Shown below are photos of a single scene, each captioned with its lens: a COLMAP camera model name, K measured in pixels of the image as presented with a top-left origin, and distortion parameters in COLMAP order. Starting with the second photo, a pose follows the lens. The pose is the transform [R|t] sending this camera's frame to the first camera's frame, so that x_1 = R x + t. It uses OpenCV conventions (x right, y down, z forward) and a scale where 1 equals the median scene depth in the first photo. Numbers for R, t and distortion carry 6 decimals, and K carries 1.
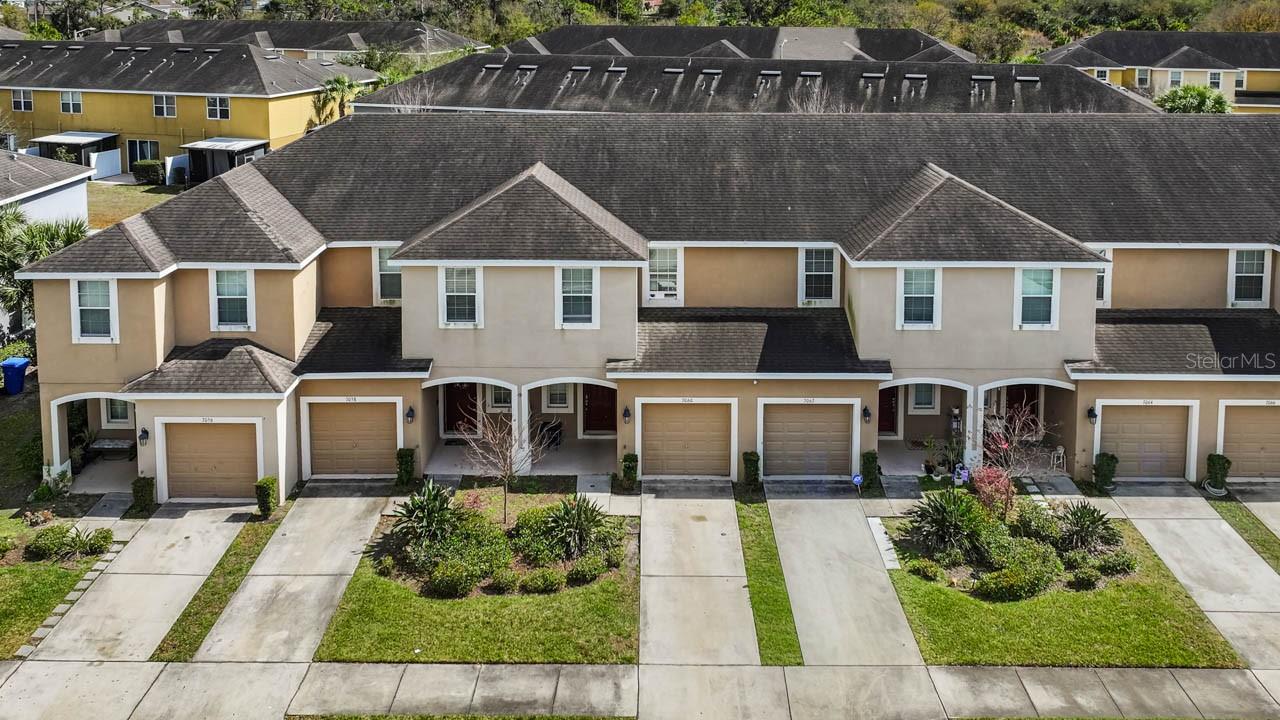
lens RADIAL K [[1029.7, 0, 647.2], [0, 1029.7, 171.2], [0, 0, 1]] dist [0.010389, -0.005521]
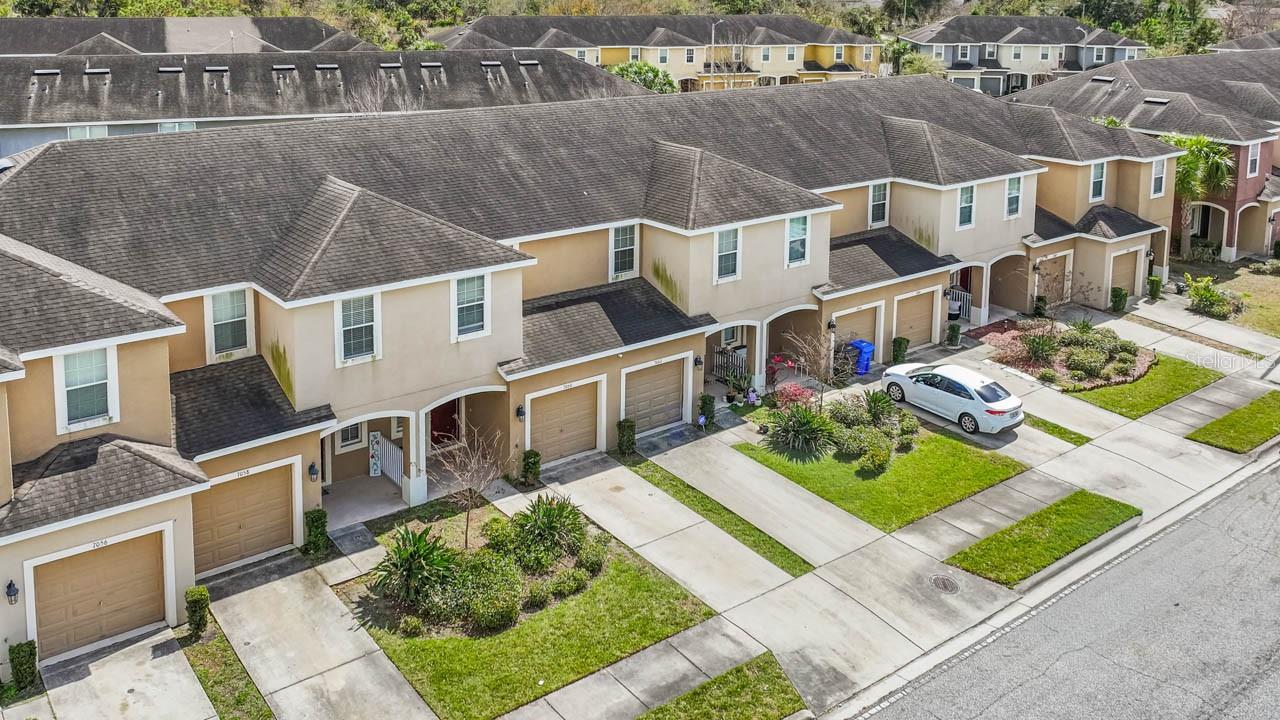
lens RADIAL K [[1029.7, 0, 583.5], [0, 1029.7, 206.1], [0, 0, 1]] dist [0.010389, -0.005521]
pose [[0.809439, -0.122074, 0.574375, -0.525222], [0.095297, 0.992494, 0.076640, -0.035605], [-0.579419, -0.007299, 0.814997, 0.148383]]
